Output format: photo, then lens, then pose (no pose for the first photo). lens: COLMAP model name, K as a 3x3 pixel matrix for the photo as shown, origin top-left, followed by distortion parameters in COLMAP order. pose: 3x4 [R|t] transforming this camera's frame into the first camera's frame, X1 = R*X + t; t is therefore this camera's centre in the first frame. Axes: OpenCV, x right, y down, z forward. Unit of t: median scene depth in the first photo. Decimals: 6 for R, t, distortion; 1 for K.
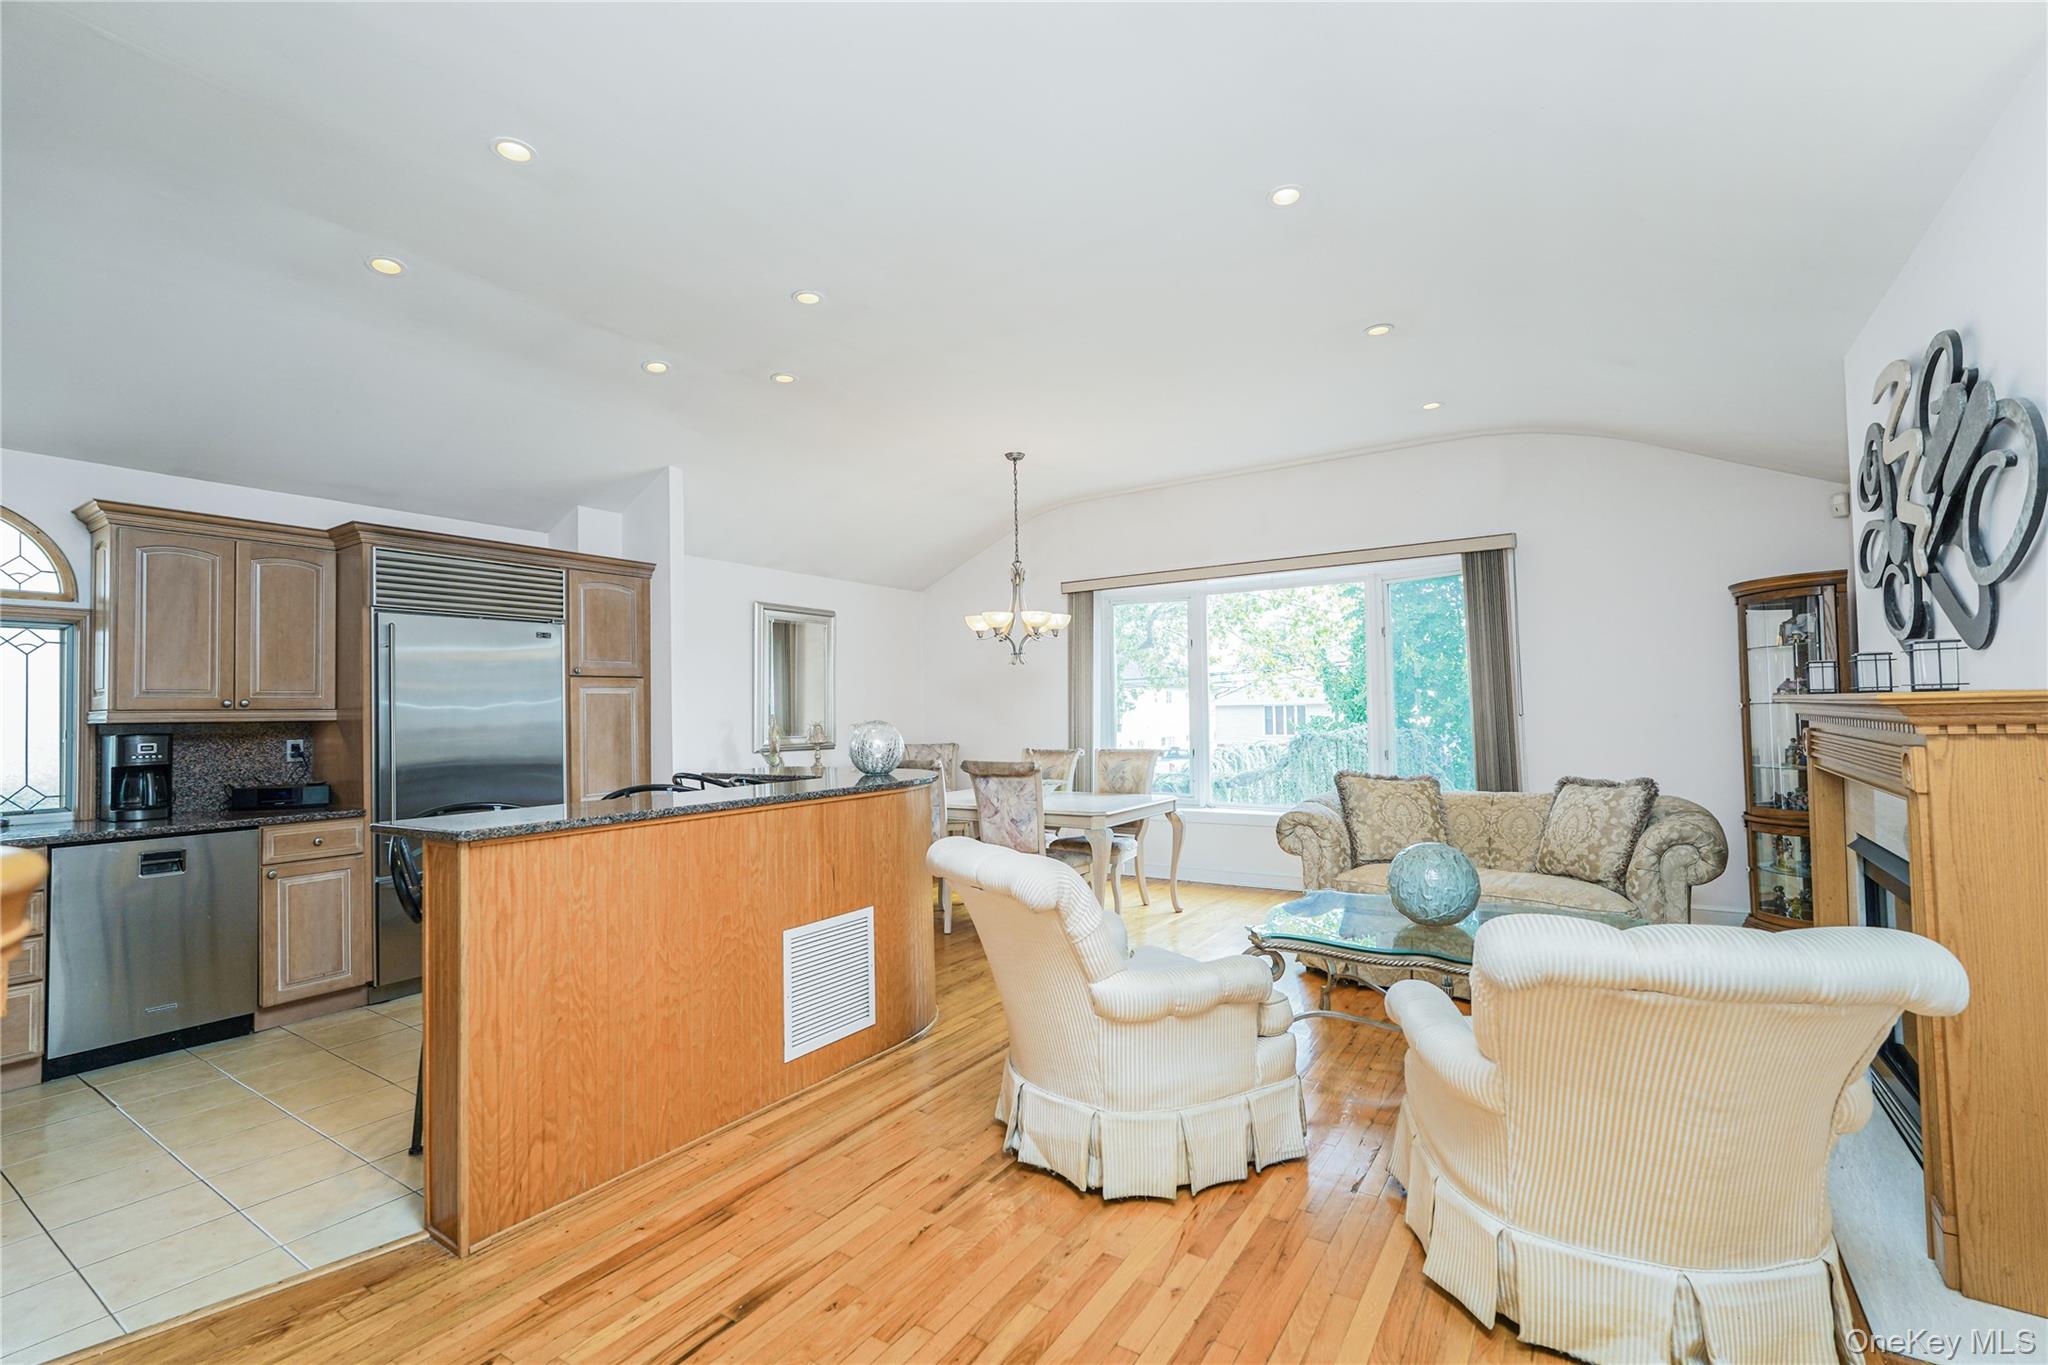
lens RADIAL K [[912.7, 0, 1036.6], [0, 912.7, 686.2], [0, 0, 1]] dist [-0.016070, 0.008198]
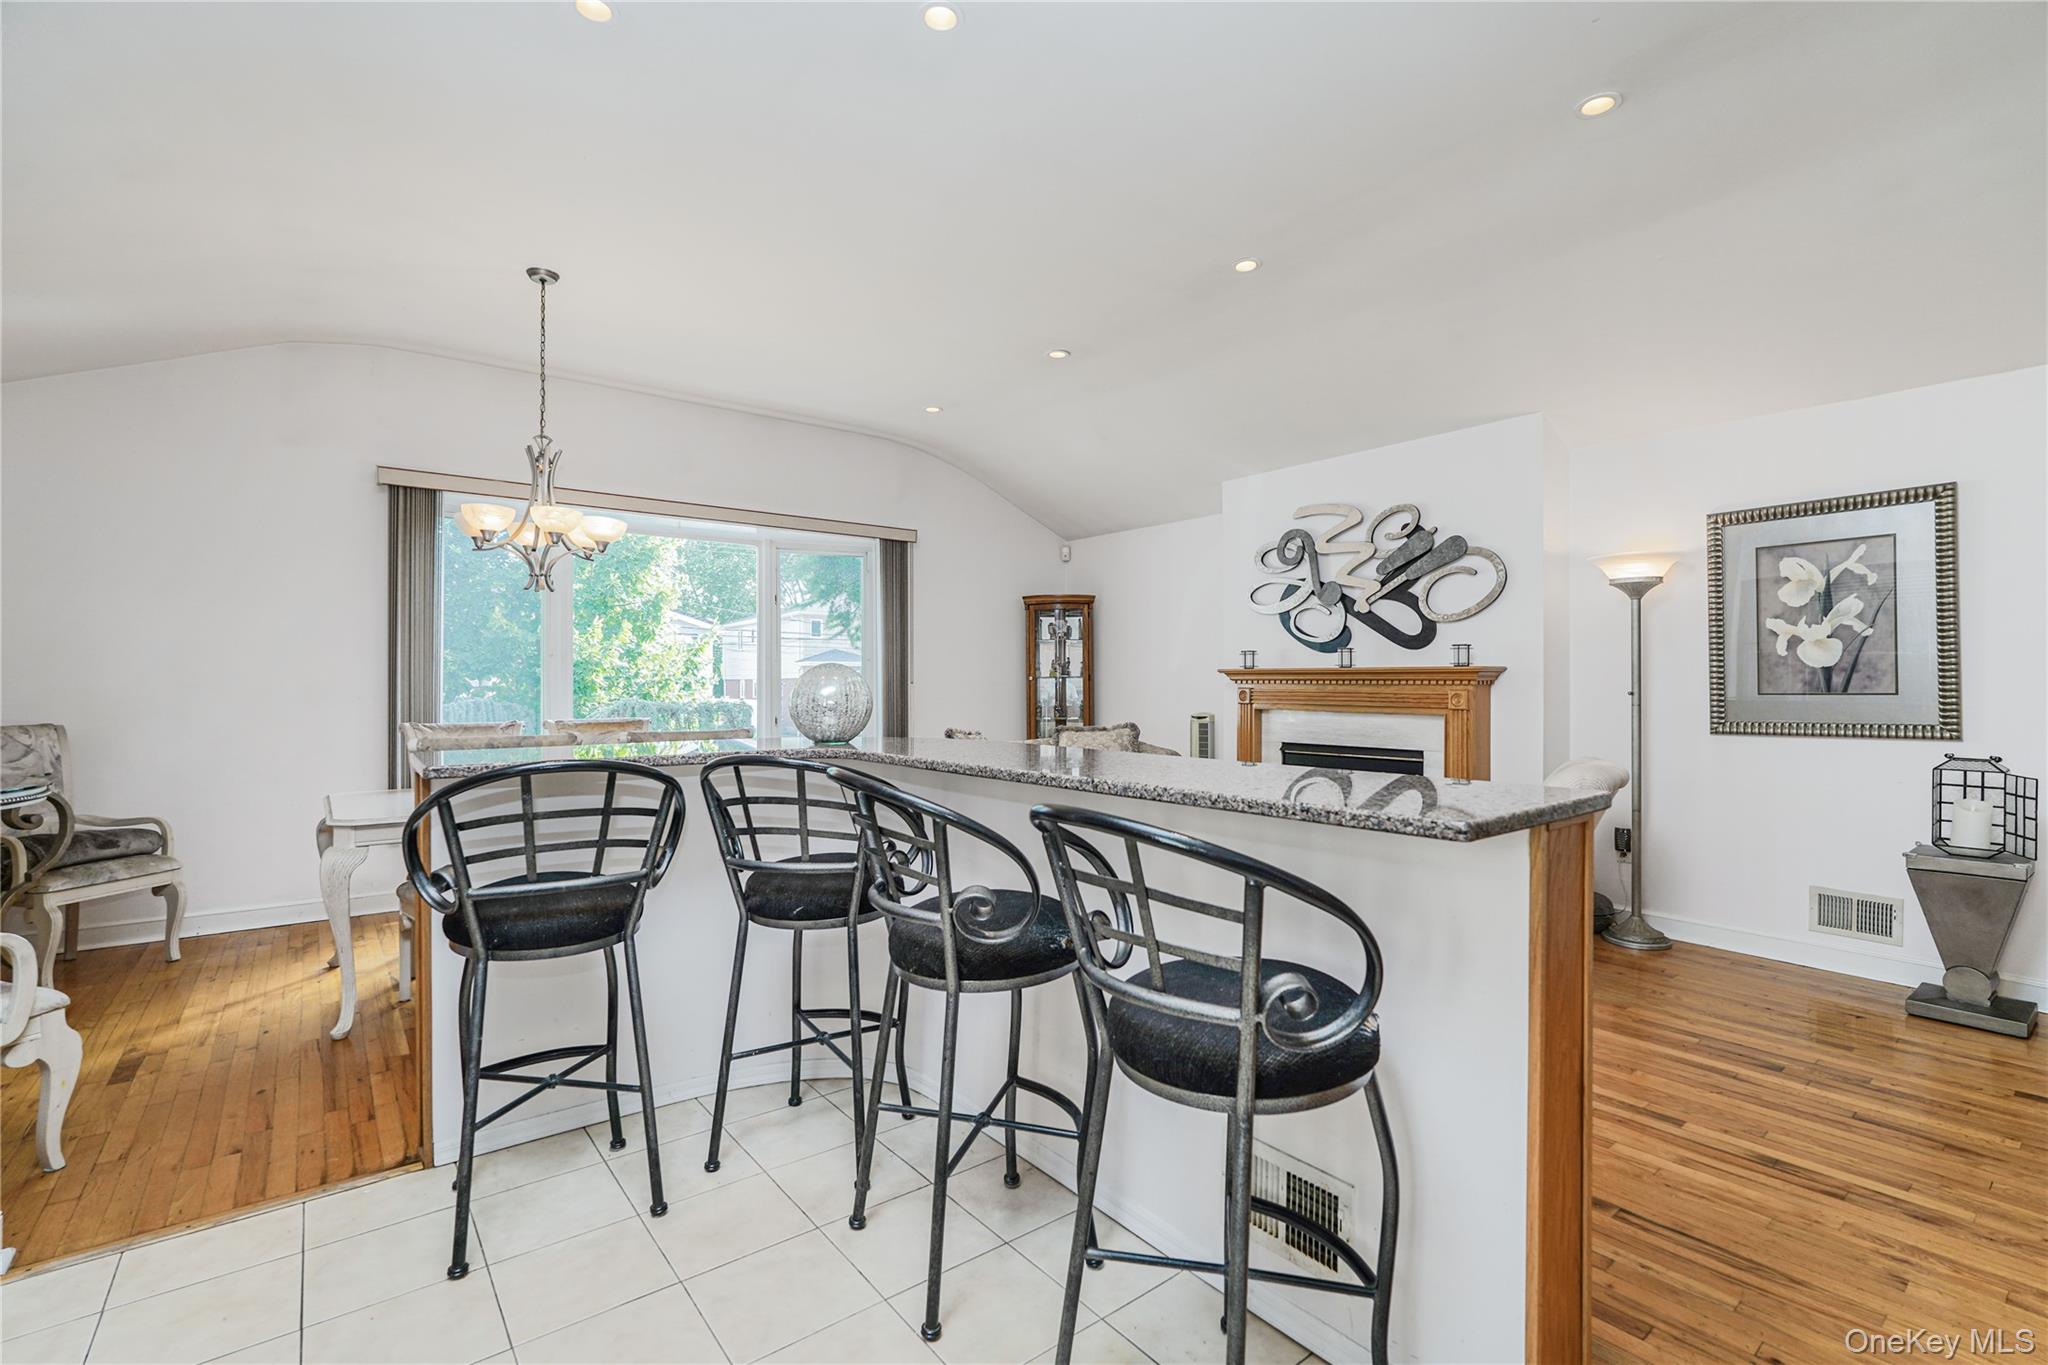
lens RADIAL K [[912.7, 0, 1026.5], [0, 912.7, 685.2], [0, 0, 1]] dist [-0.016070, 0.008198]
pose [[0.321259, 0.017345, 0.946832, -0.792279], [-0.032405, 0.999448, -0.007314, 0.055191], [-0.946437, -0.028333, 0.321644, 0.670934]]
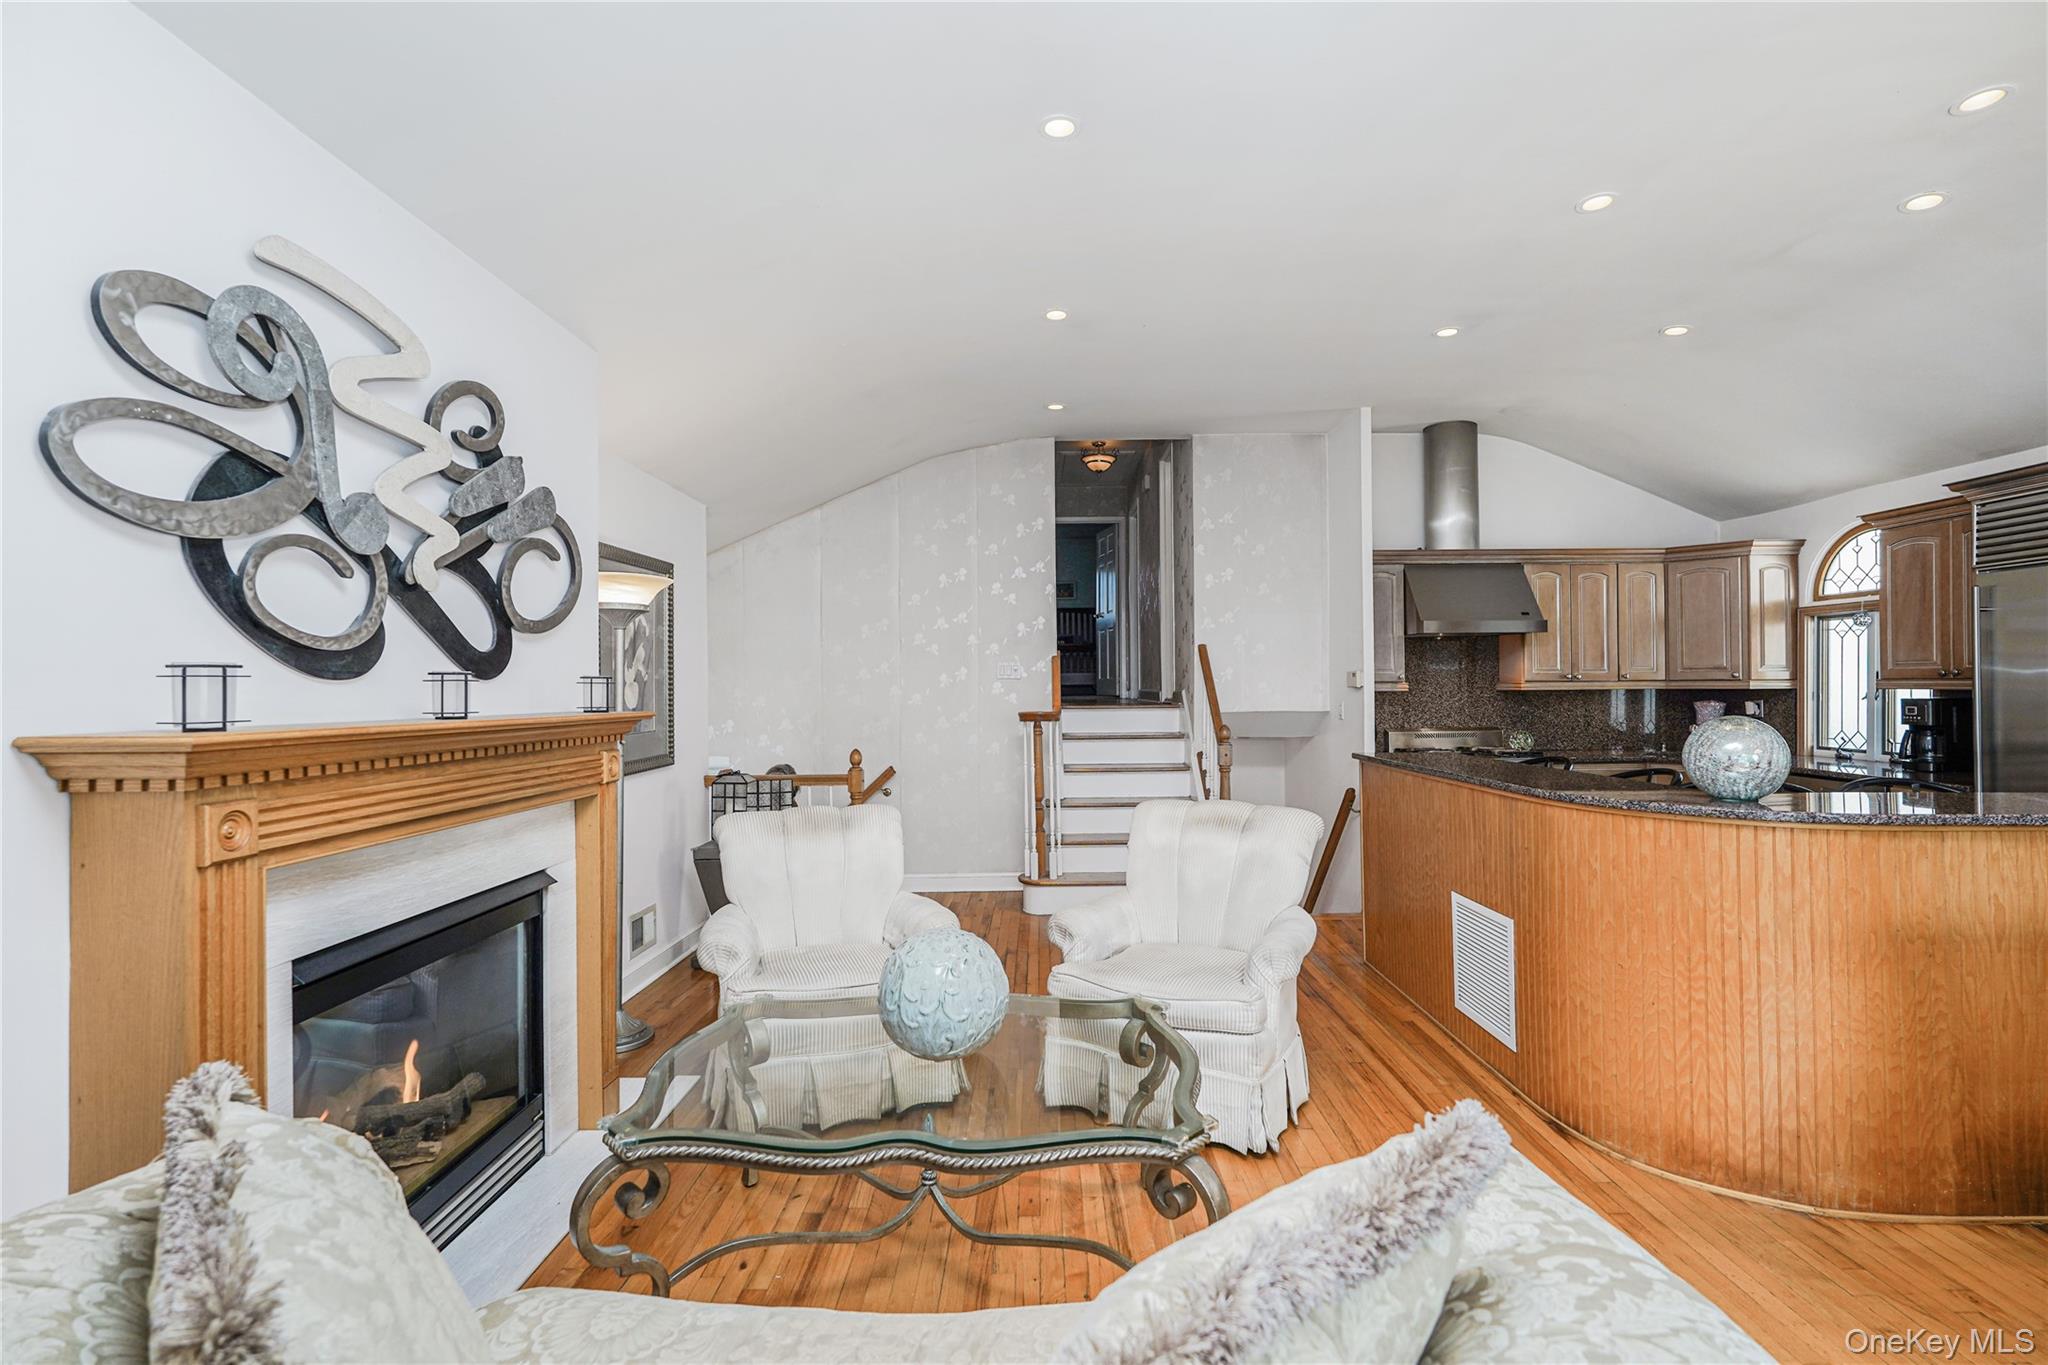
lens RADIAL K [[912.7, 0, 1031.4], [0, 912.7, 678.9], [0, 0, 1]] dist [-0.016070, 0.008198]
pose [[-0.844558, 0.021741, -0.535023, 0.600061], [0.039396, 0.998990, -0.021593, 0.006510], [0.534013, -0.039314, -0.844562, 1.319924]]
